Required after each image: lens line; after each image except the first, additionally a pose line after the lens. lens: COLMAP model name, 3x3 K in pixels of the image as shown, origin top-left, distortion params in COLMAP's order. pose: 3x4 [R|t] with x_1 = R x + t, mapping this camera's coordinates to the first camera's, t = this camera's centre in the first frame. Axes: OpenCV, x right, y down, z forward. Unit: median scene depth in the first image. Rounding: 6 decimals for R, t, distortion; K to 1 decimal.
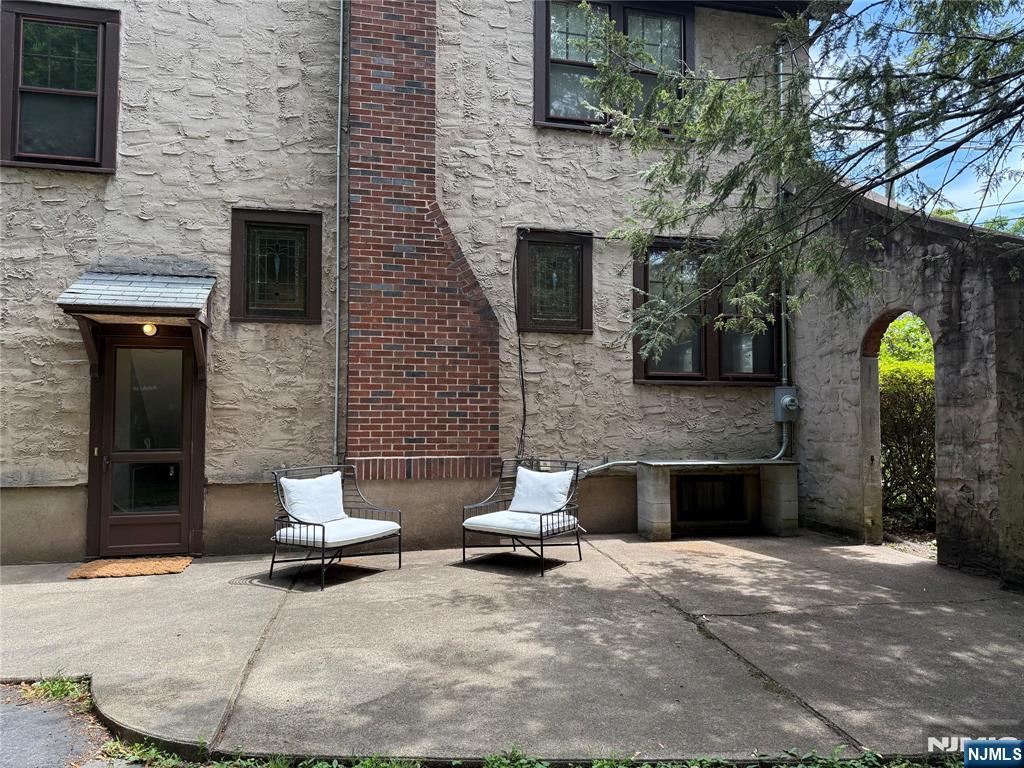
lens RADIAL K [[713.2, 0, 516.6], [0, 713.2, 389.1], [0, 0, 1]] dist [0.097433, -0.132064]
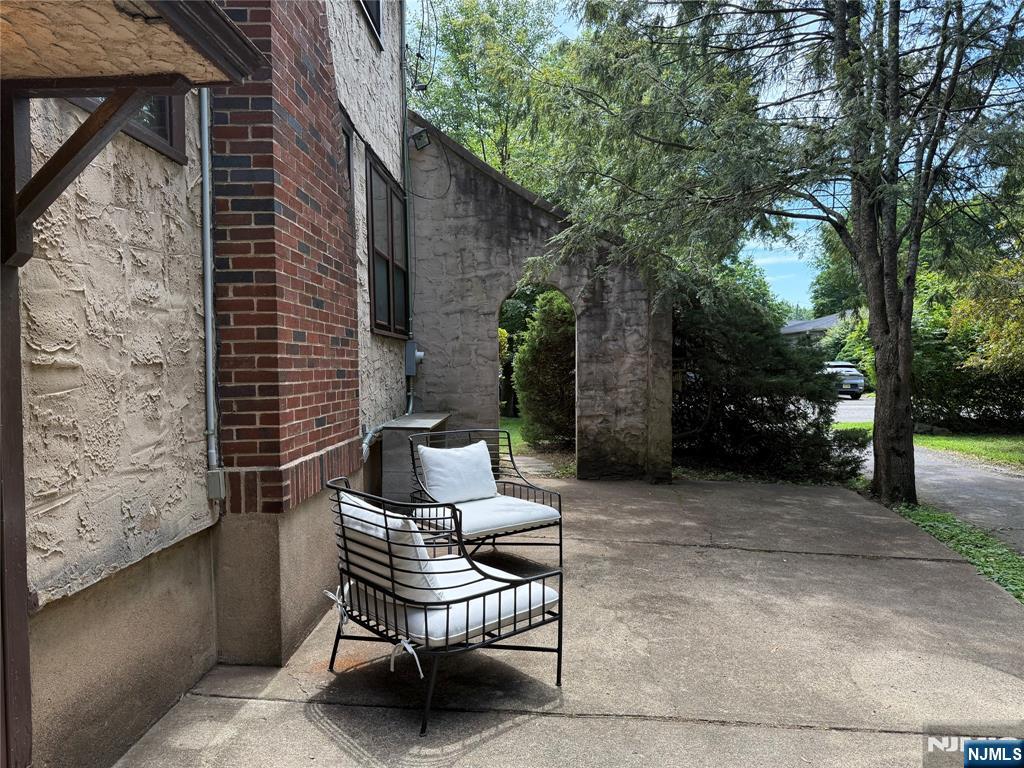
lens RADIAL K [[713.2, 0, 516.6], [0, 713.2, 389.1], [0, 0, 1]] dist [0.097433, -0.132064]
pose [[0.250256, -0.036374, 0.967496, -0.752921], [-0.035058, 0.998298, 0.046600, 0.016829], [-0.967545, -0.045581, 0.248555, 0.819629]]
